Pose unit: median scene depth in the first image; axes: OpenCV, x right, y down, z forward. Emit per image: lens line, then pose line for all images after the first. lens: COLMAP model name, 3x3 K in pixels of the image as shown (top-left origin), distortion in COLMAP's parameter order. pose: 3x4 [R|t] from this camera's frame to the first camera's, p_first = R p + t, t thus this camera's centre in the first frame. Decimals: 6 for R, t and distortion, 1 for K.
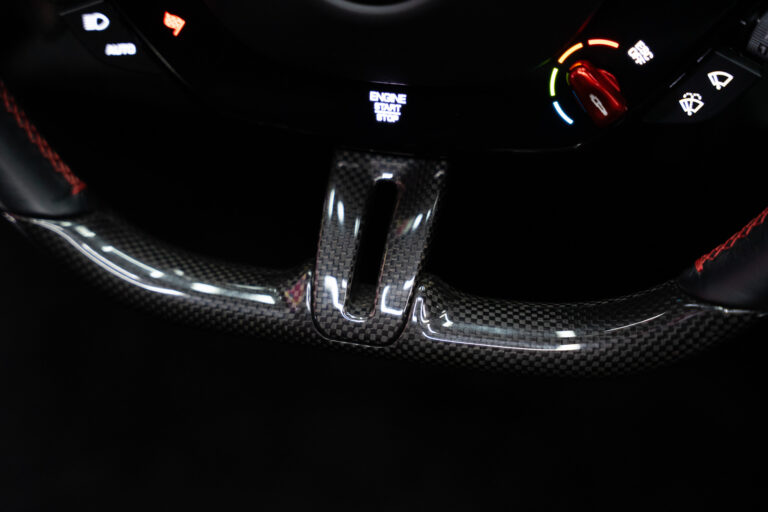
lens RADIAL K [[1118.6, 0, 383.0], [0, 1118.6, 255.3], [0, 0, 1]] dist [0.164653, 0.000000]
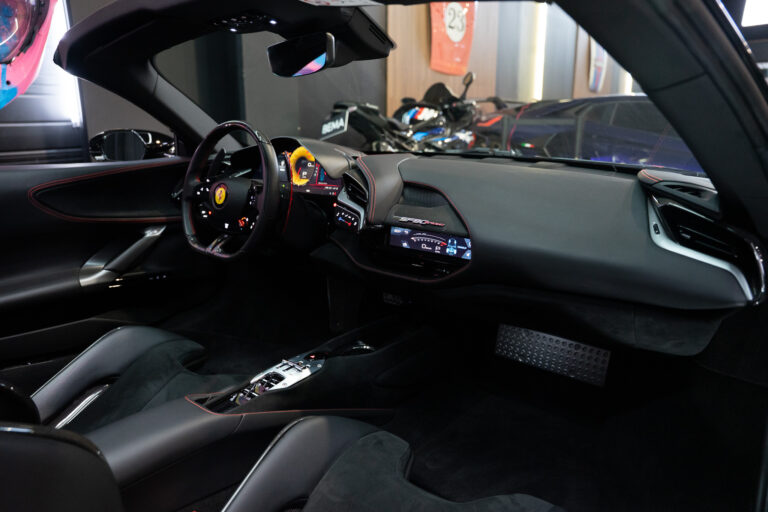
lens RADIAL K [[528.5, 0, 380.3], [0, 528.5, 255.8], [0, 0, 1]] dist [-0.094840, -0.001202]
pose [[0.894656, 0.153500, -0.419558, 2.300420], [-0.300405, 0.901809, -0.310640, 0.778354], [0.330678, 0.403953, 0.852921, -1.429932]]
